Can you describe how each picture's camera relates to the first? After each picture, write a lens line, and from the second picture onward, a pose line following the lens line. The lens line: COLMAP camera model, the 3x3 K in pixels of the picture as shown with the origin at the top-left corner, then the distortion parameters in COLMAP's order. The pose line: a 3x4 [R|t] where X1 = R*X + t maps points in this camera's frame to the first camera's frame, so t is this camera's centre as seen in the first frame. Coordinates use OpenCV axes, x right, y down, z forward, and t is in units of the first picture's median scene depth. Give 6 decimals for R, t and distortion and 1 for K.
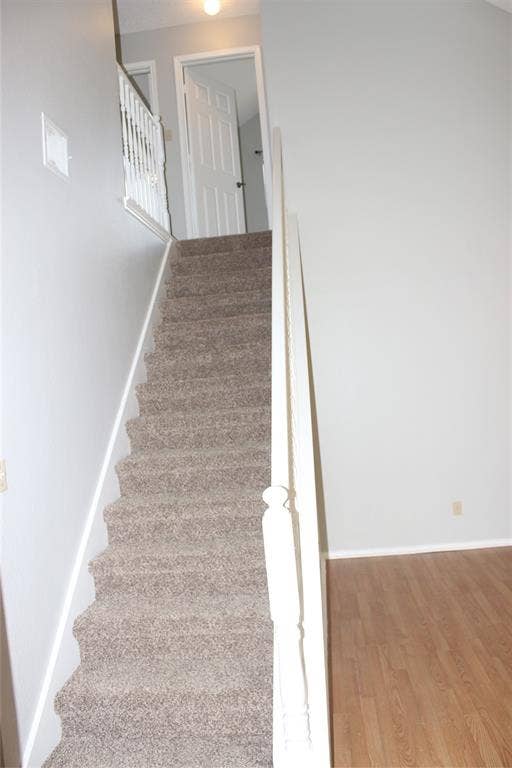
lens RADIAL K [[647.8, 0, 256.0], [0, 647.8, 384.0], [0, 0, 1]] dist [-0.146644, 0.144297]
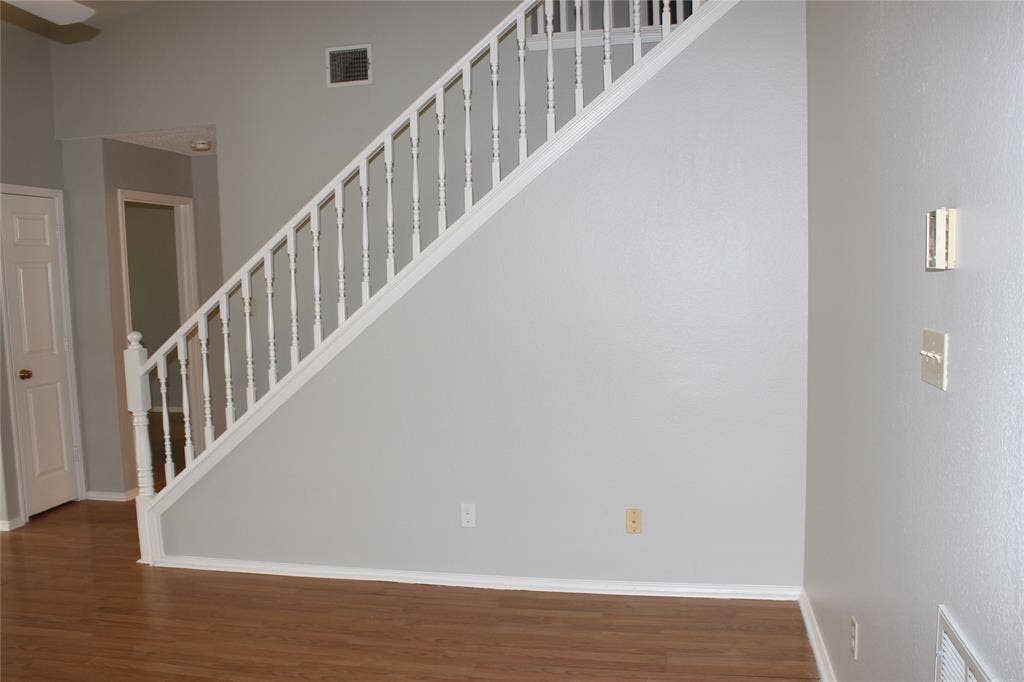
lens RADIAL K [[863.7, 0, 512.0], [0, 863.7, 341.0], [0, 0, 1]] dist [-0.146644, 0.144297]
pose [[-0.115128, 0.179801, -0.976943, 1.103009], [0.029186, 0.983670, 0.177600, -0.096516], [0.992922, -0.008066, -0.118496, 1.203820]]
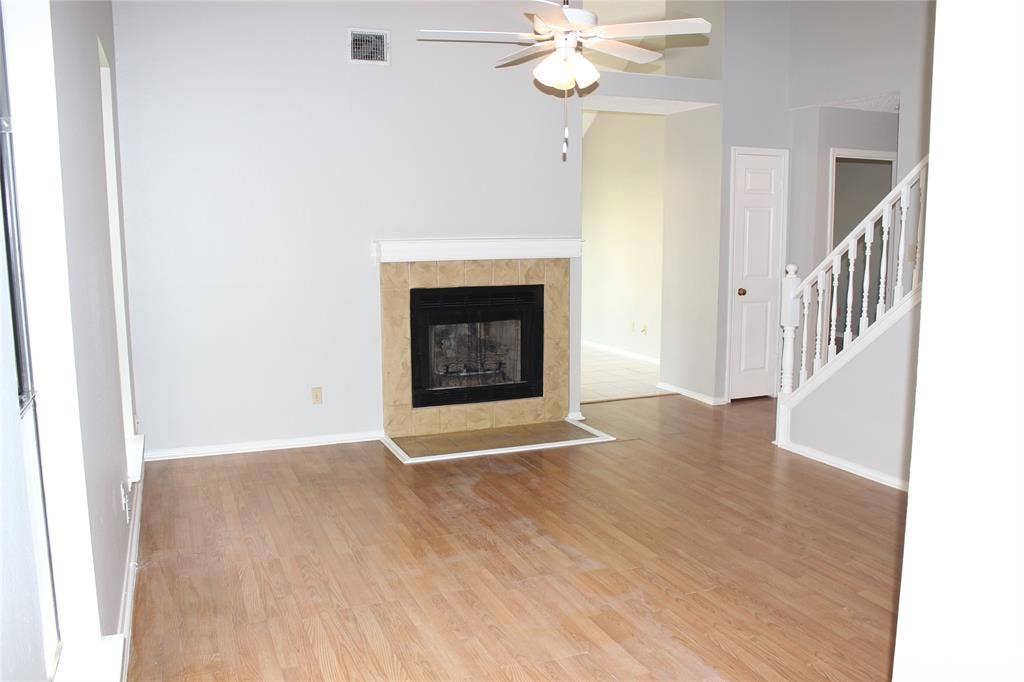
lens RADIAL K [[863.7, 0, 512.0], [0, 863.7, 341.0], [0, 0, 1]] dist [-0.146644, 0.144297]
pose [[-0.877109, 0.154111, -0.454895, 1.157677], [0.074006, 0.979178, 0.189035, -0.104374], [0.474555, 0.132140, -0.870251, 1.638832]]
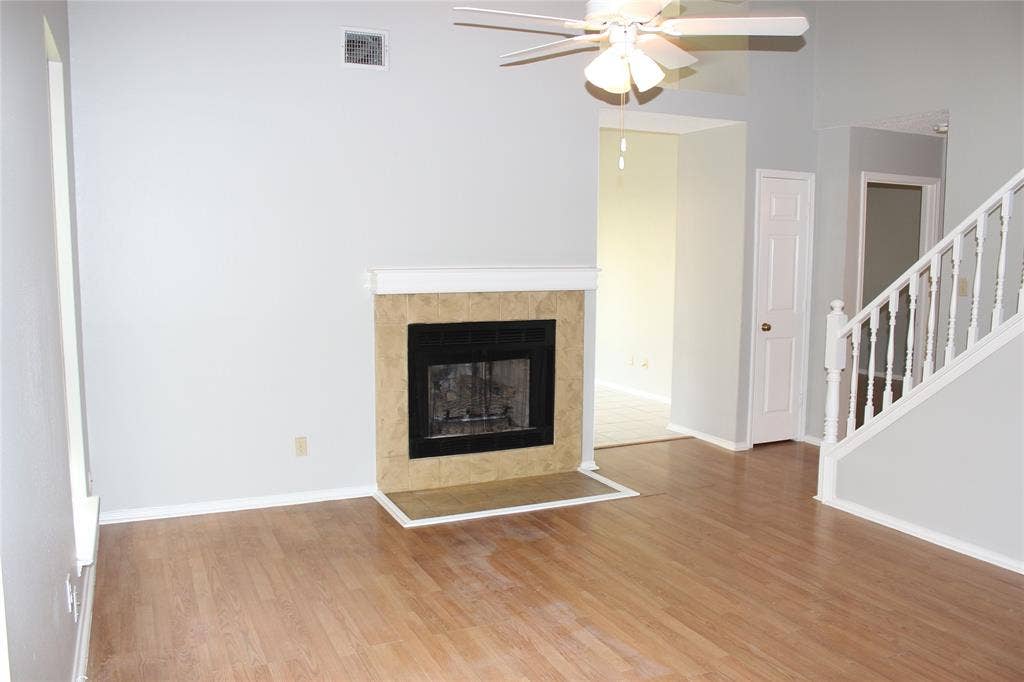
lens RADIAL K [[863.7, 0, 512.0], [0, 863.7, 341.0], [0, 0, 1]] dist [-0.146644, 0.144297]
pose [[-0.857117, 0.137678, -0.496381, 1.138085], [0.062206, 0.984233, 0.165577, -0.106453], [0.511351, 0.111040, -0.852168, 1.435145]]
